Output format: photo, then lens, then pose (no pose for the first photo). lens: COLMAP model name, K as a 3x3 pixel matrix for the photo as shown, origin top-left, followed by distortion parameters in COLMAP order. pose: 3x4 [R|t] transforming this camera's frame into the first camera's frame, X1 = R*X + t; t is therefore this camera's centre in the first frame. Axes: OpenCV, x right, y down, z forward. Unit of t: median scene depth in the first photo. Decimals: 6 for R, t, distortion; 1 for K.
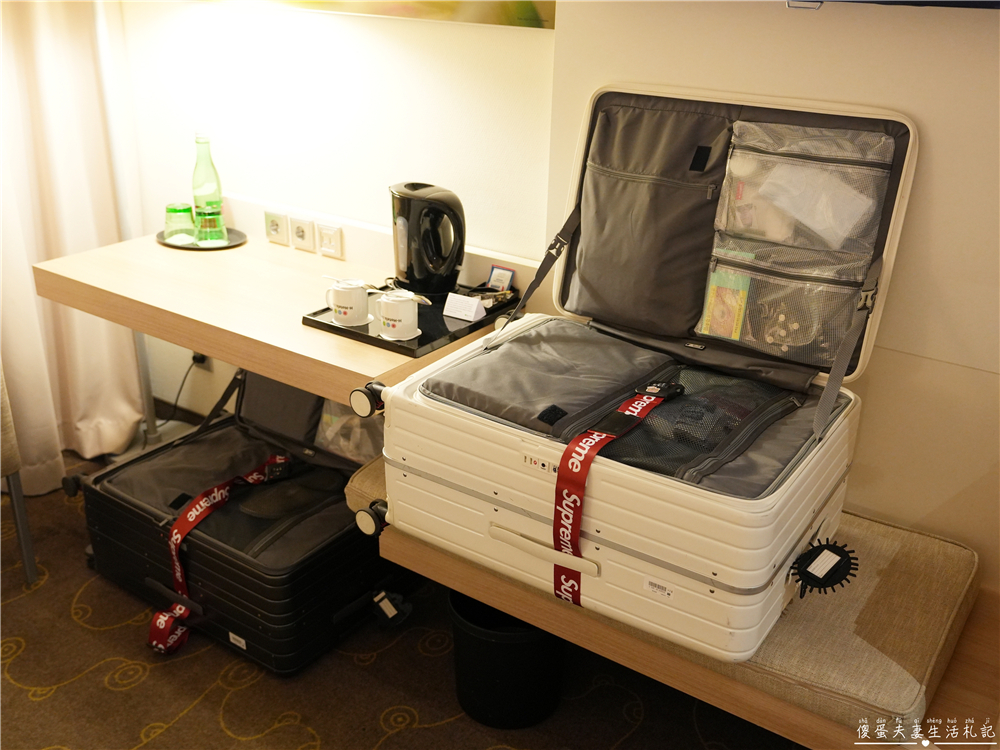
lens RADIAL K [[931.7, 0, 500.0], [0, 931.7, 375.0], [0, 0, 1]] dist [-0.001467, 0.002833]
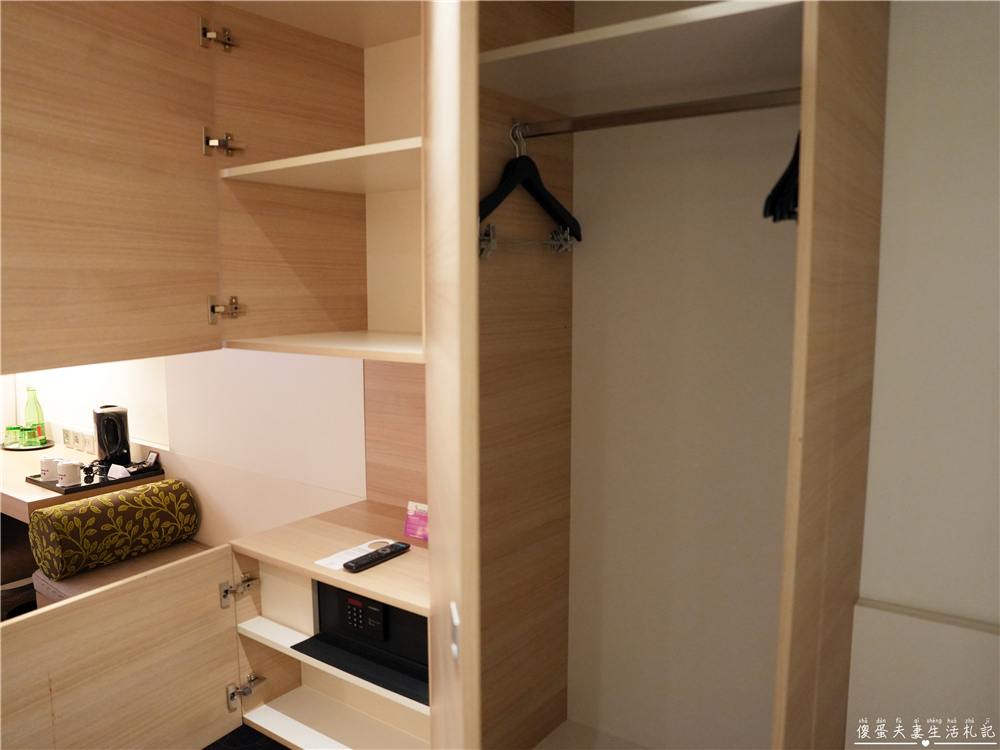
lens RADIAL K [[785.7, 0, 500.0], [0, 785.7, 375.0], [0, 0, 1]] dist [-0.122594, 0.116887]
pose [[0.999452, -0.025706, -0.020867, 0.684158], [0.018675, 0.958095, -0.285843, 0.170747], [0.027340, 0.285296, 0.958049, -0.396303]]
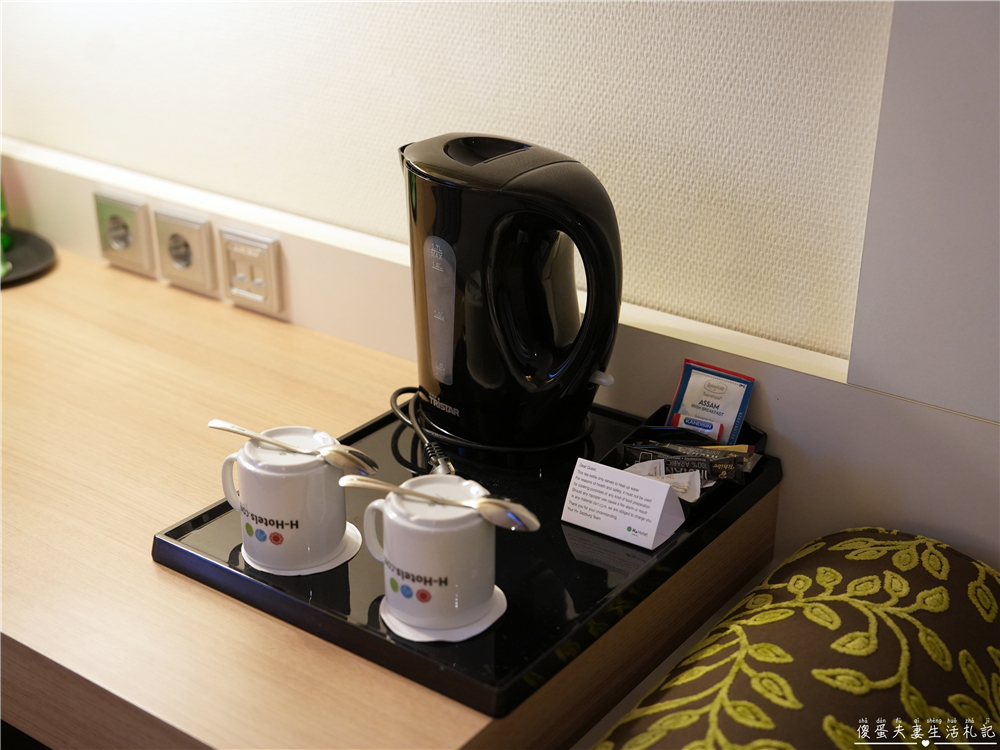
lens RADIAL K [[1336.6, 0, 500.0], [0, 1336.6, 375.0], [0, 0, 1]] dist [0.177142, 0.010079]
pose [[0.999485, -0.006881, -0.031332, -0.065143], [0.007147, 0.999939, 0.008392, -0.118895], [0.031272, -0.008612, 0.999474, 0.481234]]
